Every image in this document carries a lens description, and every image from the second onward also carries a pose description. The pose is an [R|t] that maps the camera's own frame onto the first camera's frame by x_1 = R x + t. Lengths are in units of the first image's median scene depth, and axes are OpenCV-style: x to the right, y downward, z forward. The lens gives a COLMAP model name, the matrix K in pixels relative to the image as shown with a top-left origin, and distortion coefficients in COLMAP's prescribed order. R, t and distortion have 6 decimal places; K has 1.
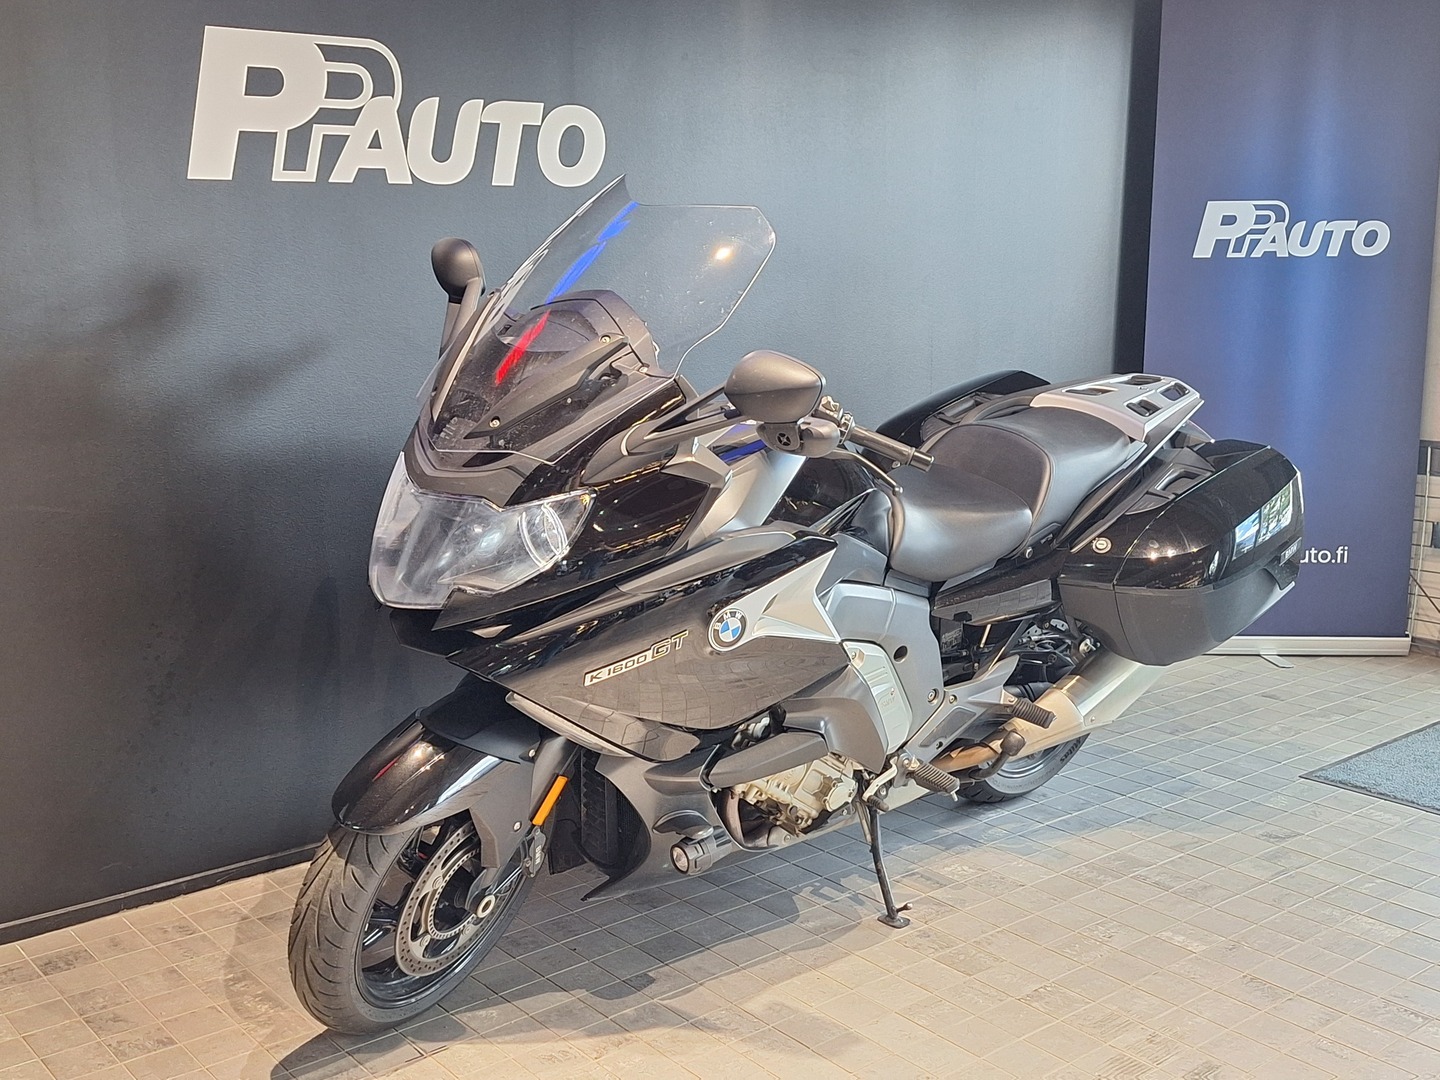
lens RADIAL K [[1542.4, 0, 666.6], [0, 1542.4, 537.6], [0, 0, 1]] dist [0.086789, -0.175895]
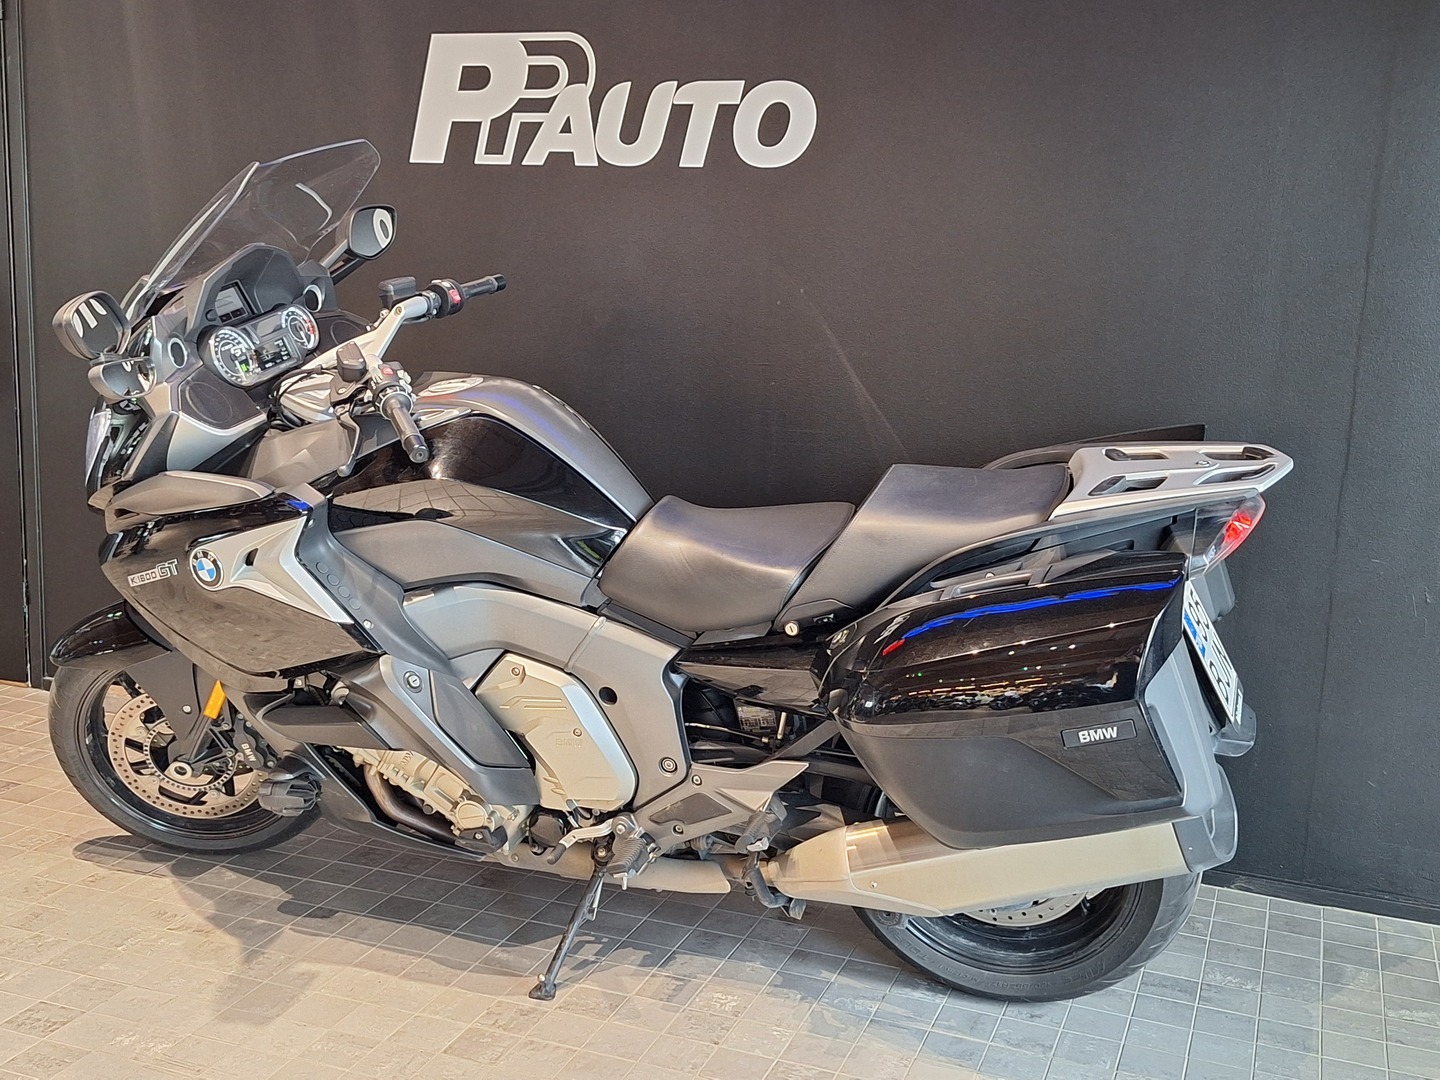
lens RADIAL K [[1515.5, 0, 720.0], [0, 1515.5, 540.0], [0, 0, 1]] dist [0.093700, -0.165123]
pose [[0.524871, 0.181046, -0.831705, 0.884712], [-0.197233, 0.976393, 0.088072, -0.097449], [0.828016, 0.117813, 0.548188, 0.593494]]
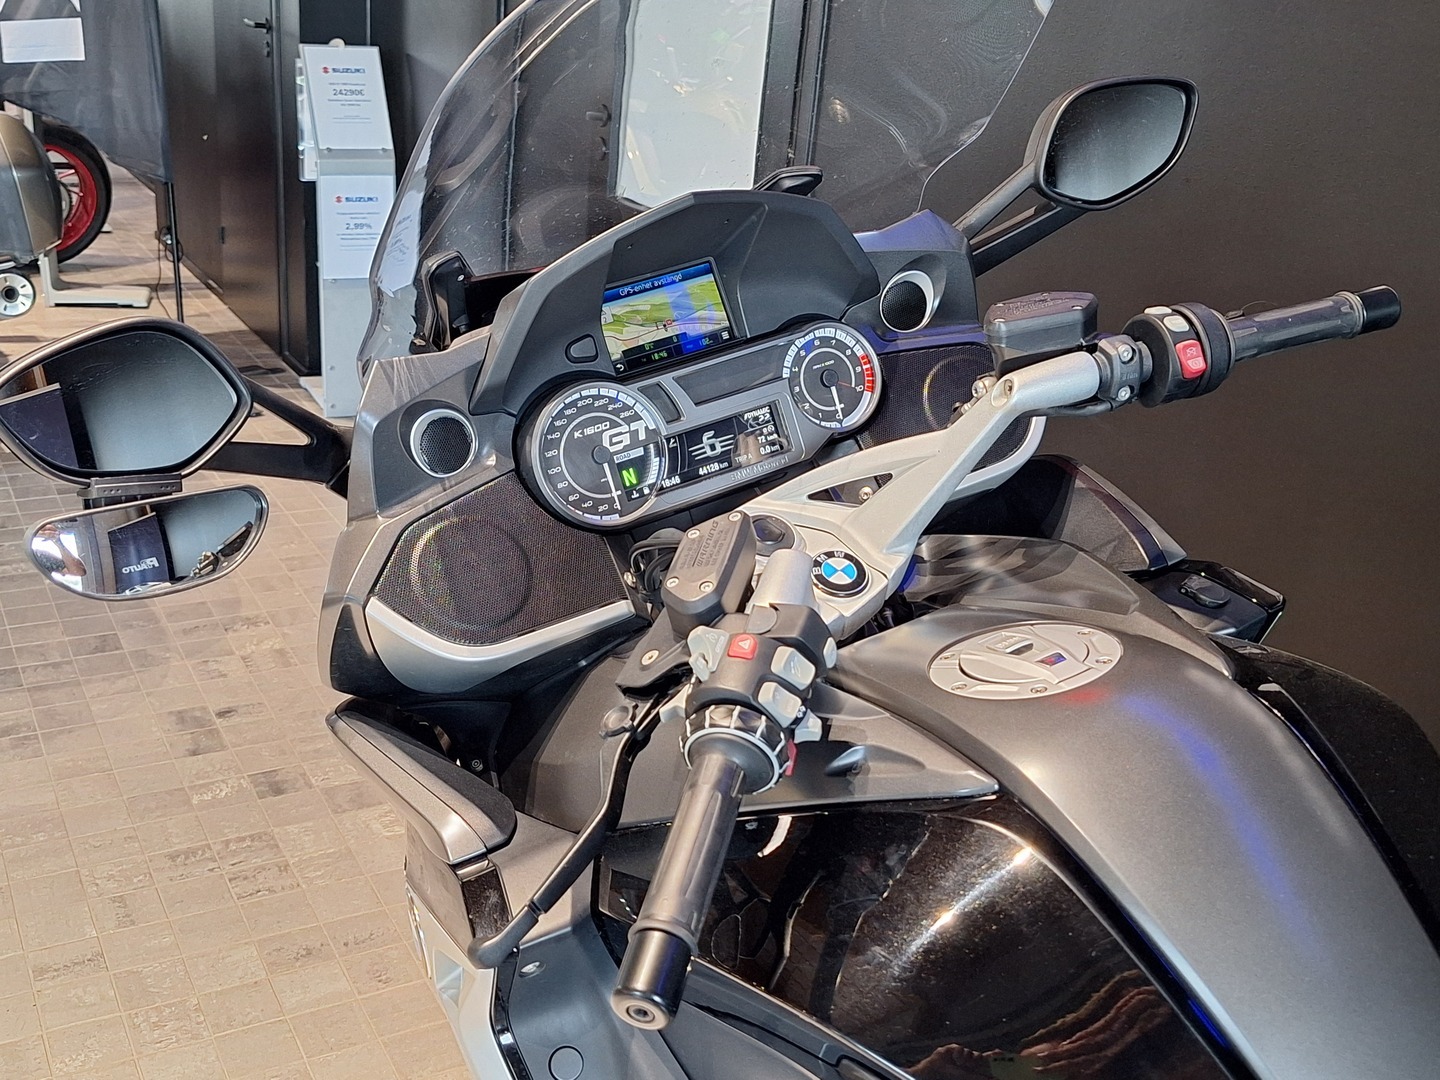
lens RADIAL K [[1515.5, 0, 720.0], [0, 1515.5, 540.0], [0, 0, 1]] dist [0.093700, -0.165123]
pose [[-0.178787, 0.339920, -0.923303, 0.338045], [-0.244192, 0.893731, 0.376318, -0.198315], [0.953103, 0.292744, -0.076782, 0.895442]]
